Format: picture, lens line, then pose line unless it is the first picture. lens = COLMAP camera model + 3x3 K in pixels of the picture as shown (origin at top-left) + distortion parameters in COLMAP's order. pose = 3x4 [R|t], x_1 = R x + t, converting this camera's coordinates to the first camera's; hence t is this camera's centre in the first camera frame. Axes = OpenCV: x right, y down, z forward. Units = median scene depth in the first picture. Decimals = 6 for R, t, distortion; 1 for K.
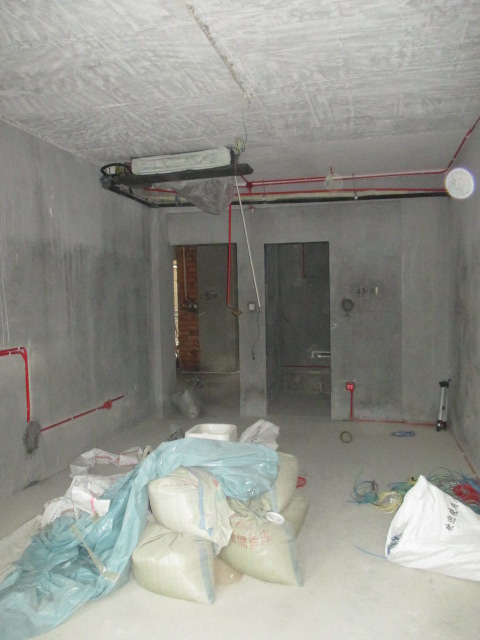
lens RADIAL K [[526.6, 0, 239.7], [0, 526.6, 320.6], [0, 0, 1]] dist [-0.026453, -0.007834]
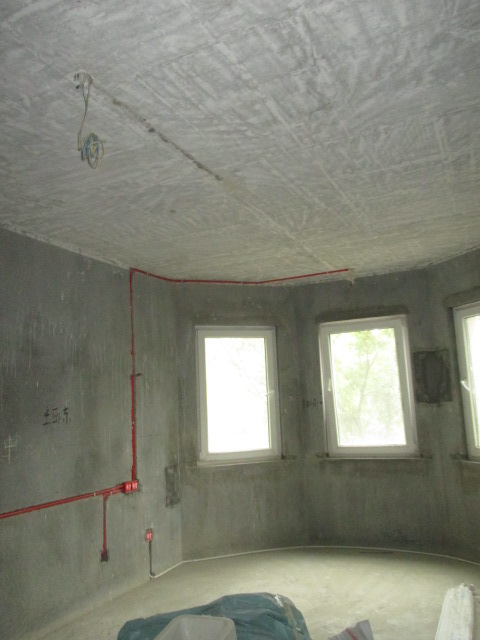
lens RADIAL K [[526.6, 0, 240.2], [0, 526.6, 320.3], [0, 0, 1]] dist [-0.026453, -0.007834]
pose [[-0.976664, 0.094959, 0.192638, -0.297519], [0.072414, 0.990022, -0.120883, -0.092621], [-0.202195, -0.104113, -0.973796, 1.830757]]
